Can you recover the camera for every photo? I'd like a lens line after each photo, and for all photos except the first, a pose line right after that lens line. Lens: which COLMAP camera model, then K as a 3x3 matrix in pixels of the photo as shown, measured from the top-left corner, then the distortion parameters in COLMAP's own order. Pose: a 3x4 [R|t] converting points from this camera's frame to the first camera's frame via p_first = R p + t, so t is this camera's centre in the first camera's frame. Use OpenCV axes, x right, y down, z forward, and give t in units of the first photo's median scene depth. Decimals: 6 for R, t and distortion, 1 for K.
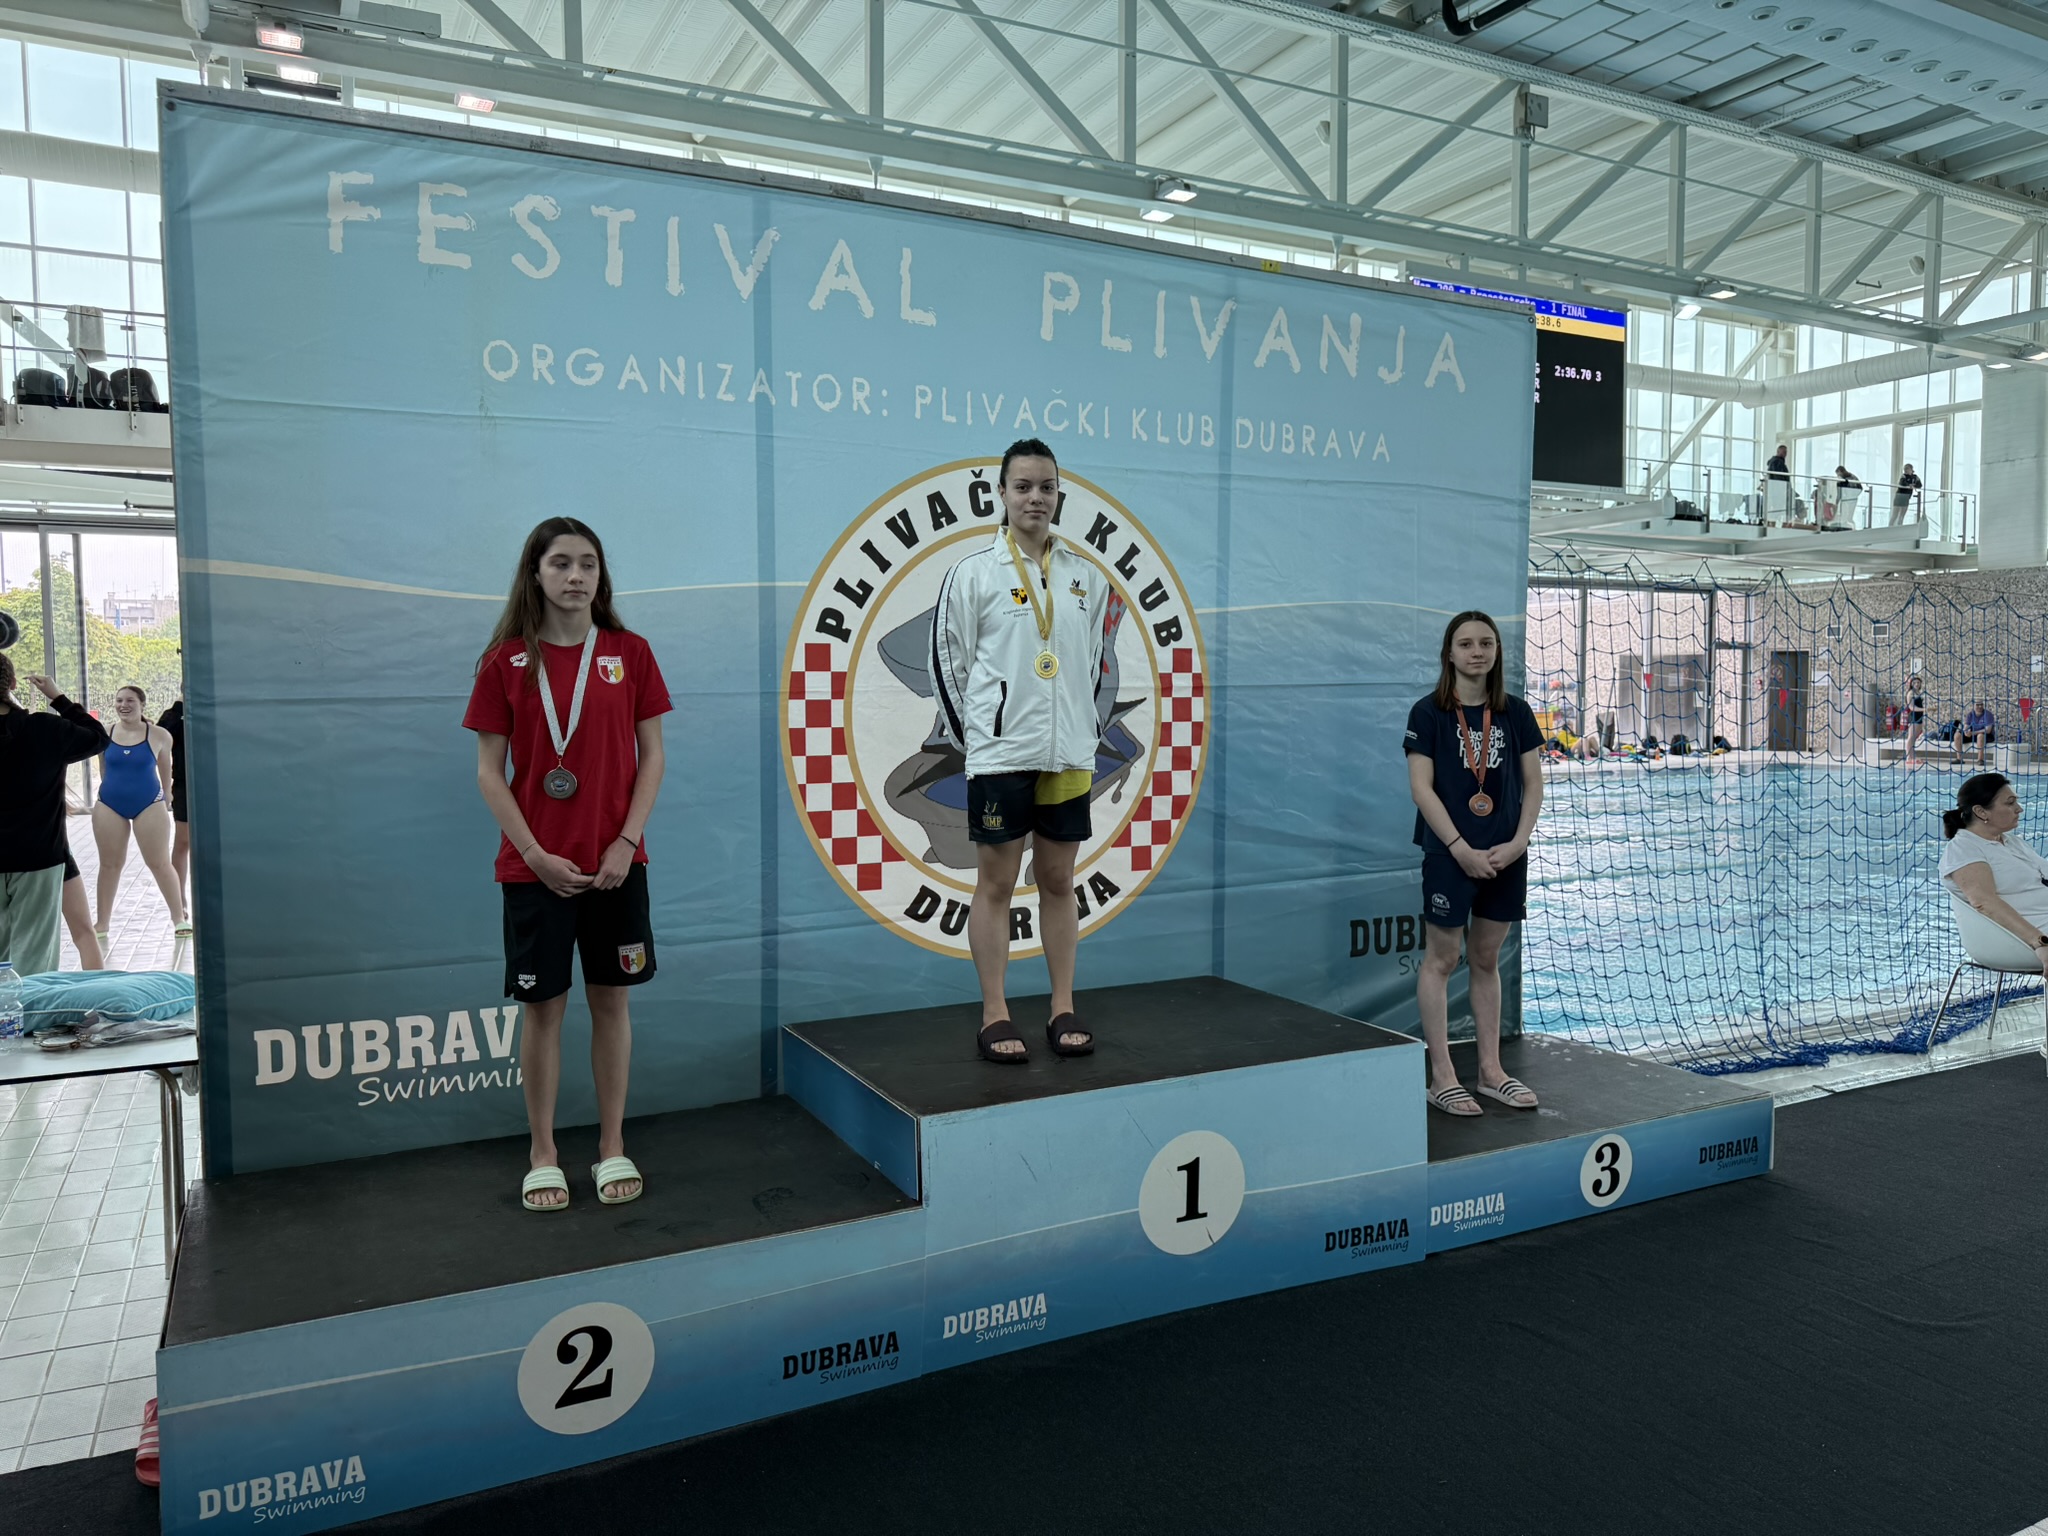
lens RADIAL K [[1439.0, 0, 1017.5], [0, 1439.0, 779.7], [0, 0, 1]] dist [0.061897, -0.067554]
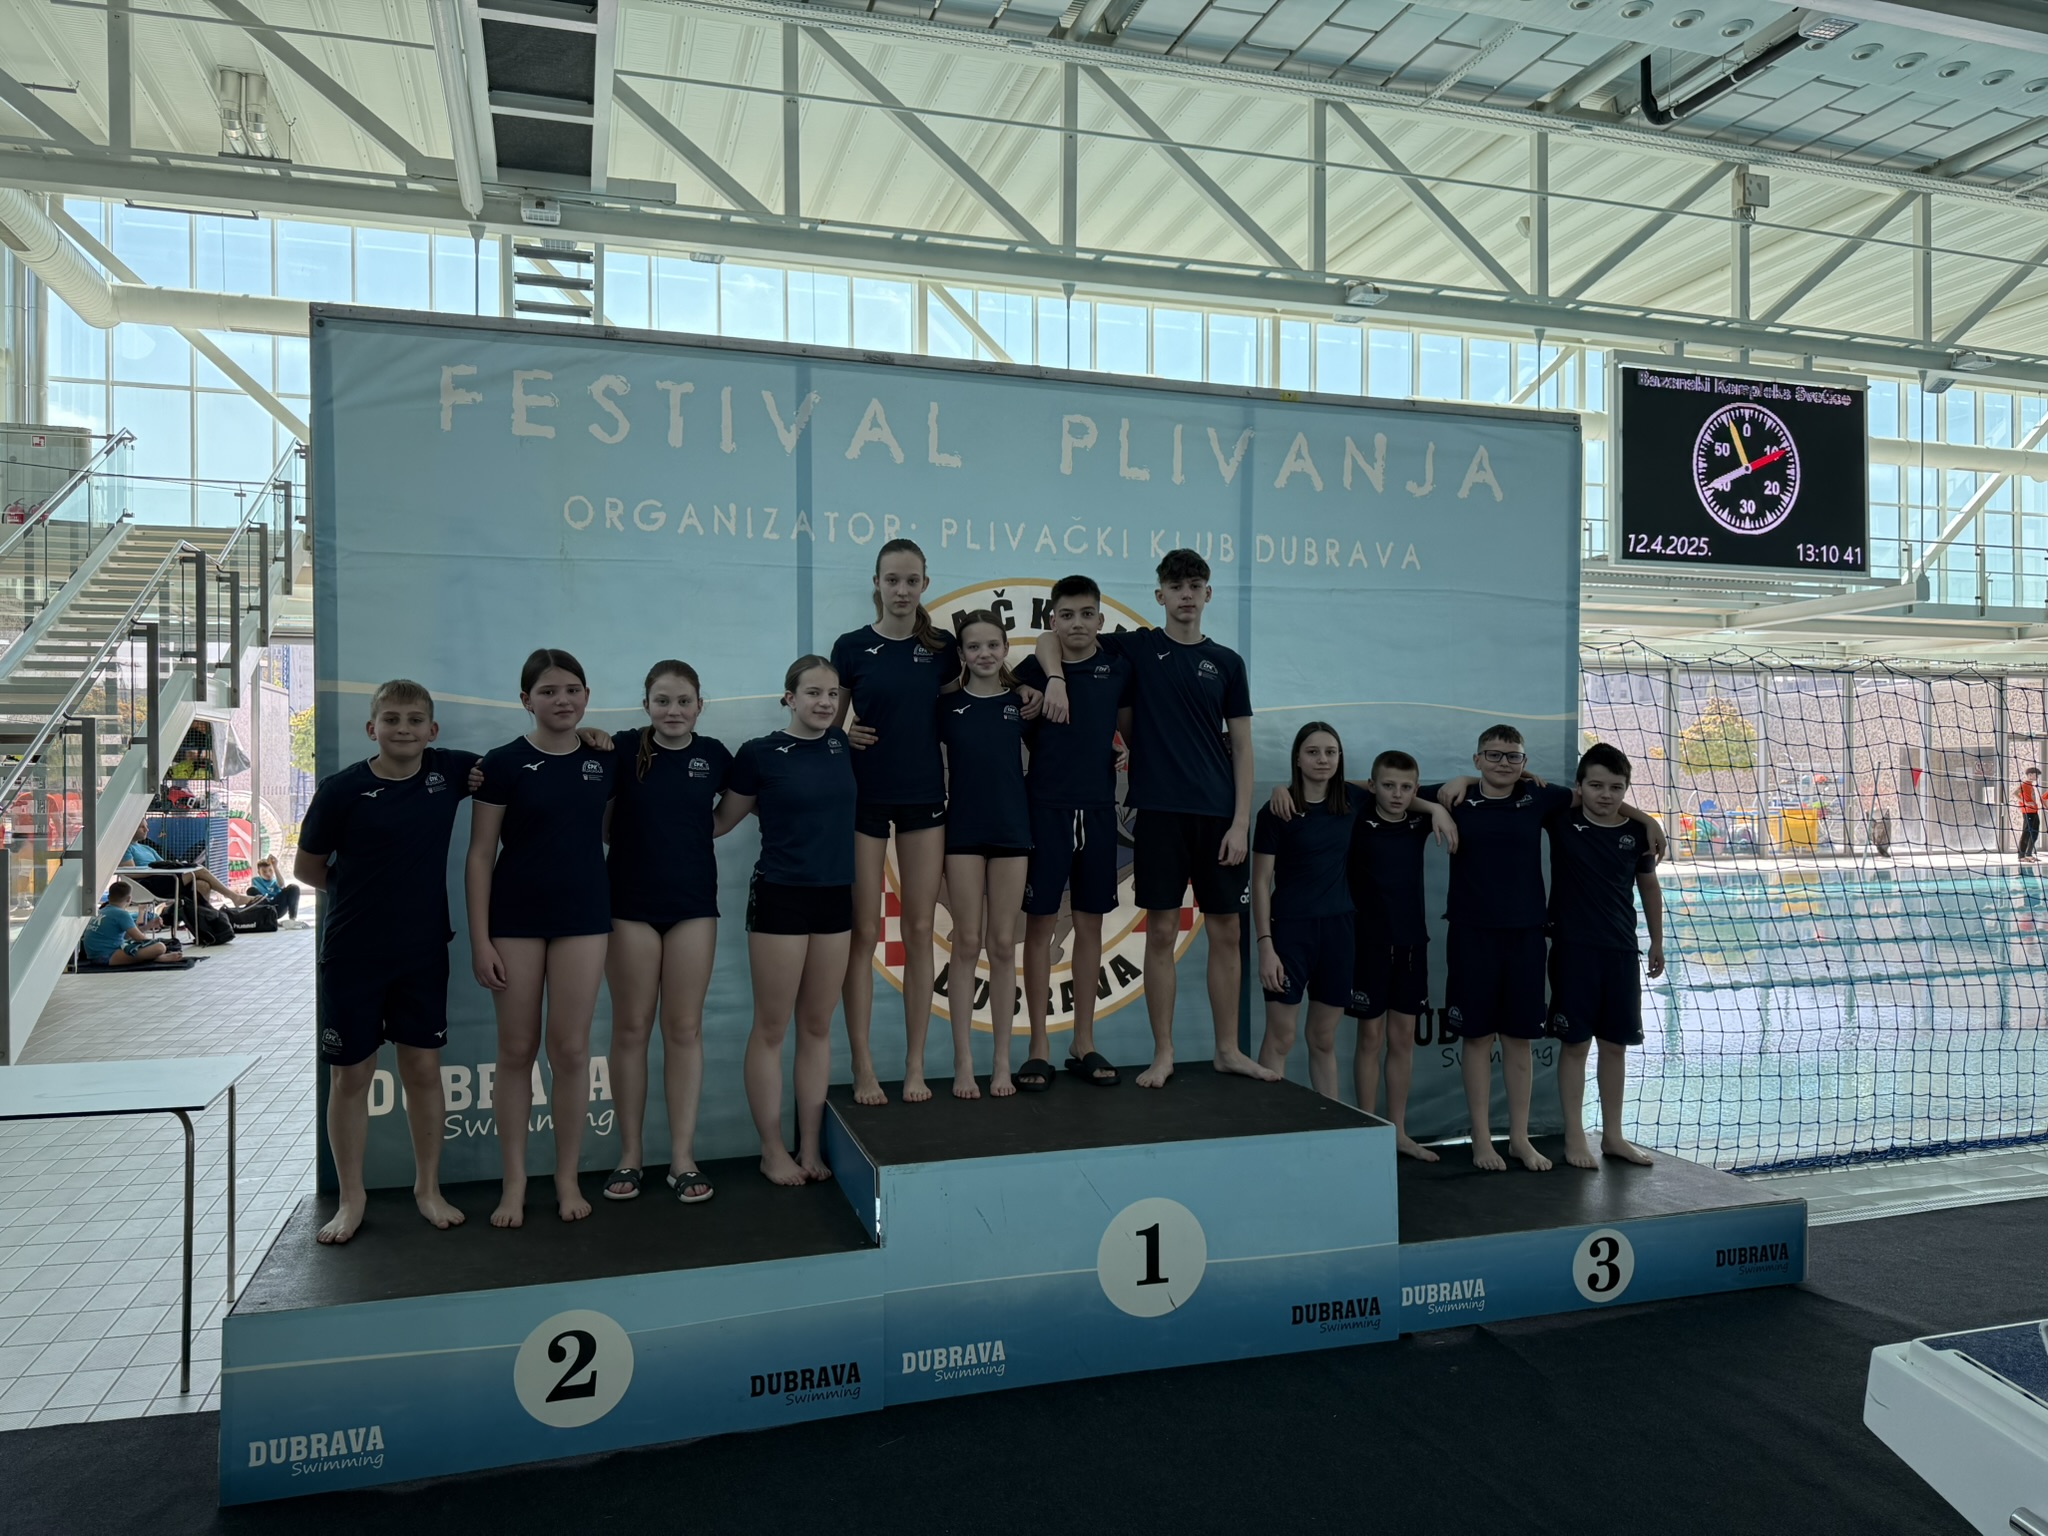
lens RADIAL K [[1439.0, 0, 1016.5], [0, 1439.0, 783.3], [0, 0, 1]] dist [0.061897, -0.067554]
pose [[0.985364, 0.000868, -0.170463, 0.167613], [-0.011407, 0.998082, -0.060852, 0.001377], [0.170083, 0.061906, 0.983483, -0.078027]]
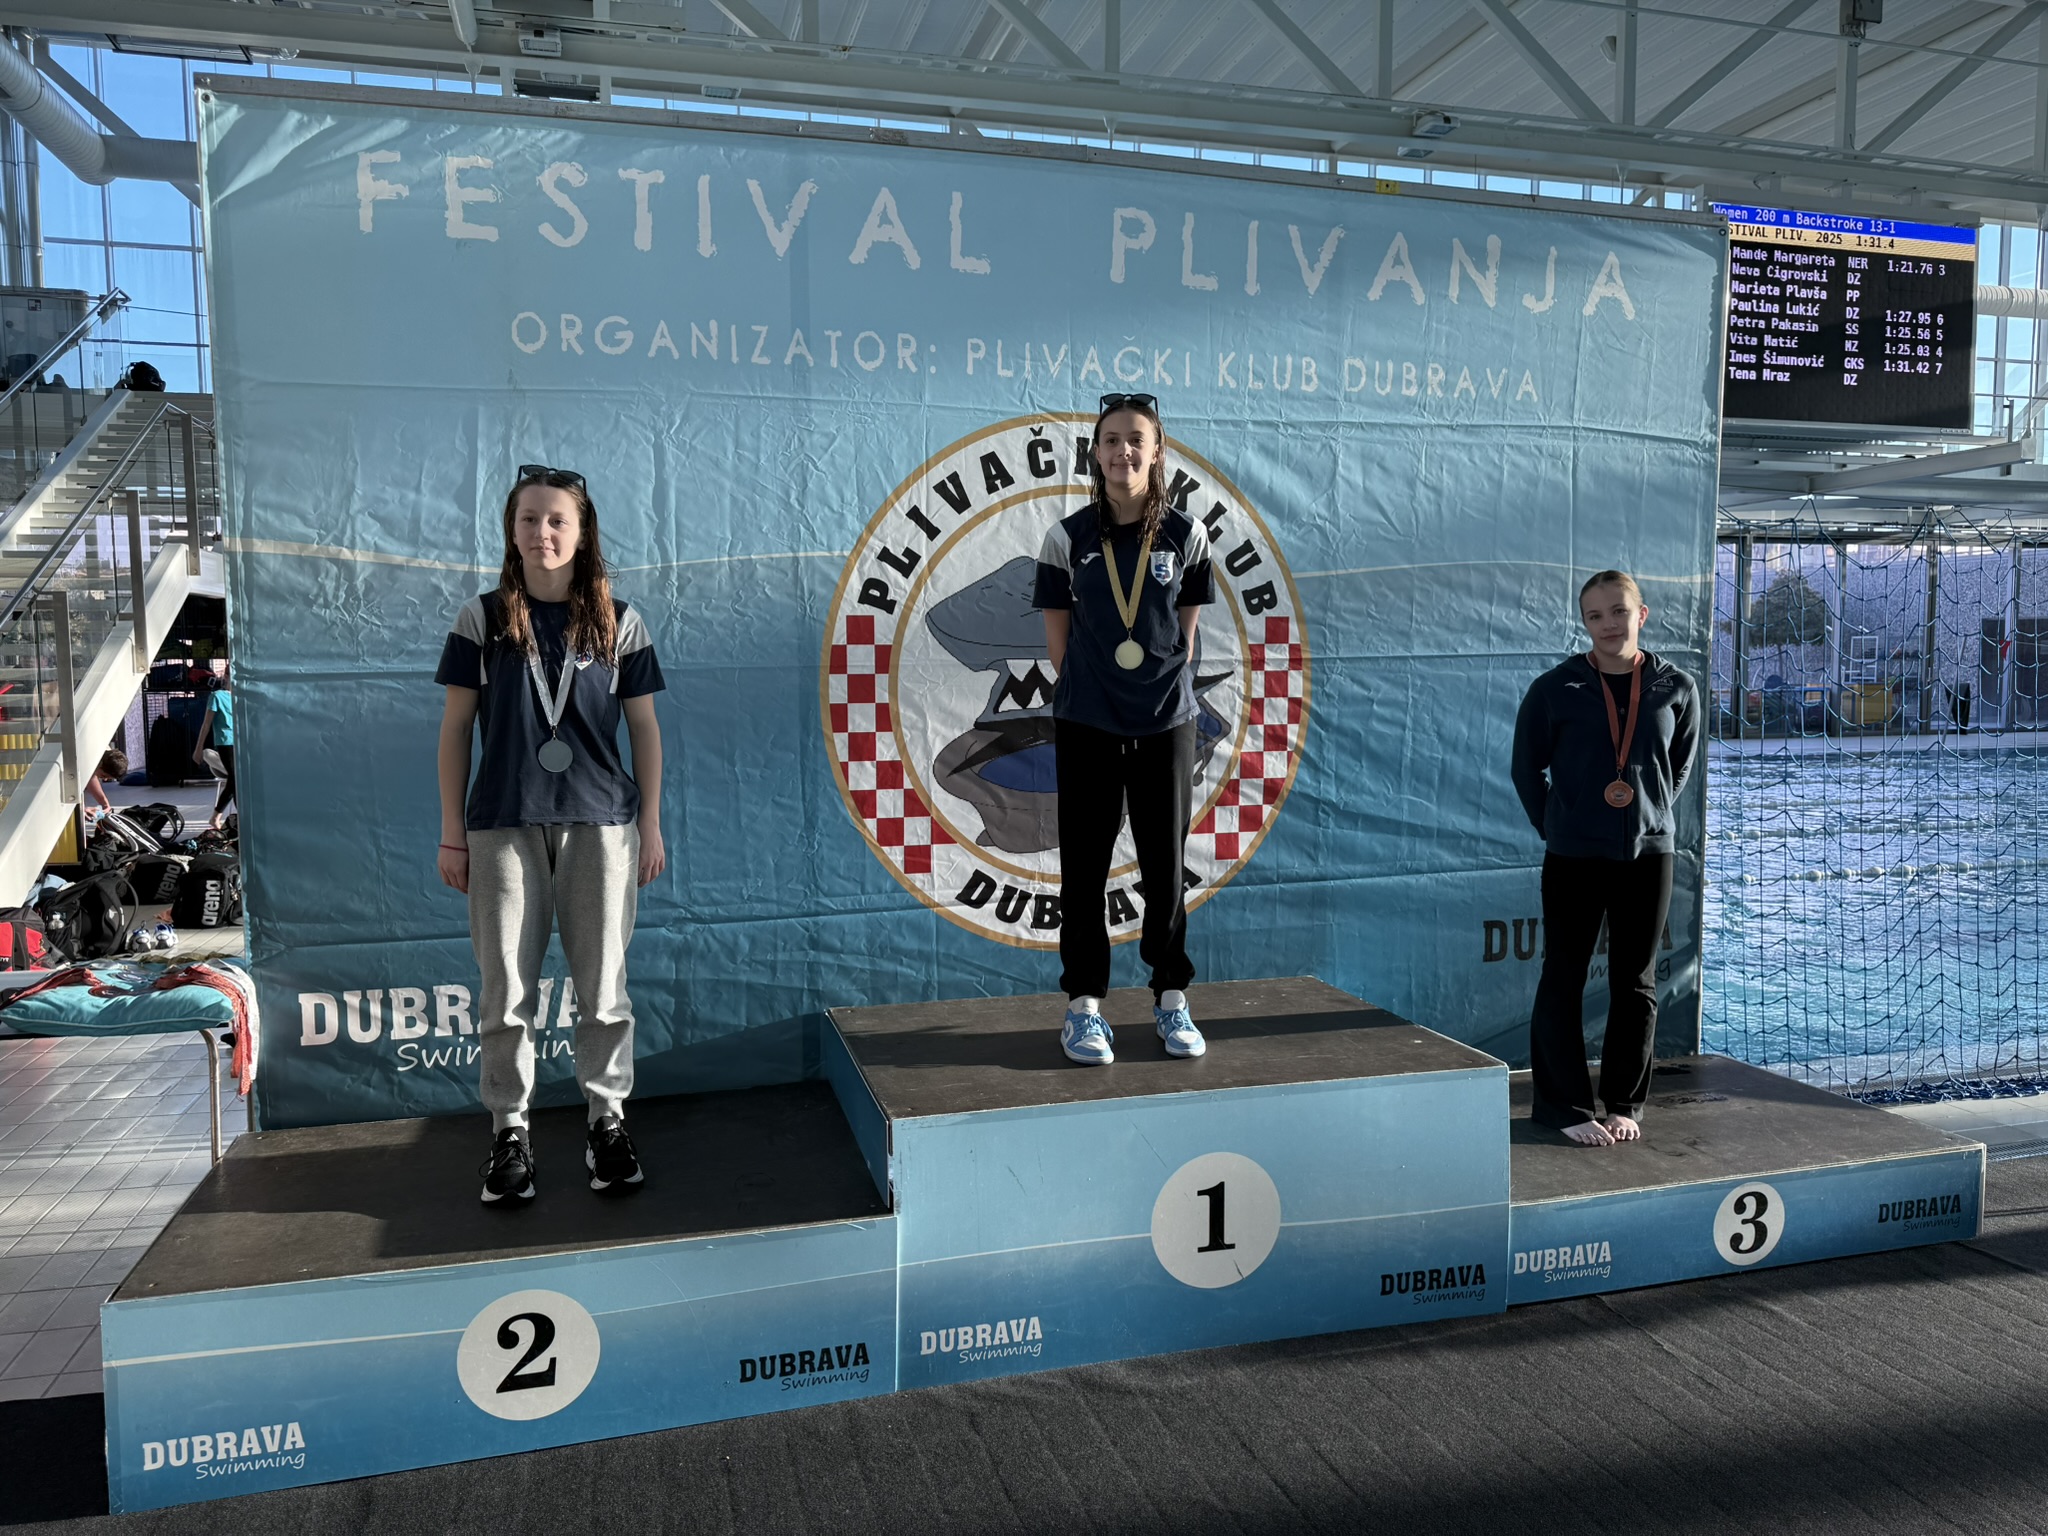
lens RADIAL K [[1439.0, 0, 1010.4], [0, 1439.0, 784.5], [0, 0, 1]] dist [0.061897, -0.067554]
pose [[0.978594, 0.014747, -0.205272, 0.145182], [-0.010148, 0.999674, 0.023439, -0.005068], [0.205550, -0.020855, 0.978424, 0.074233]]
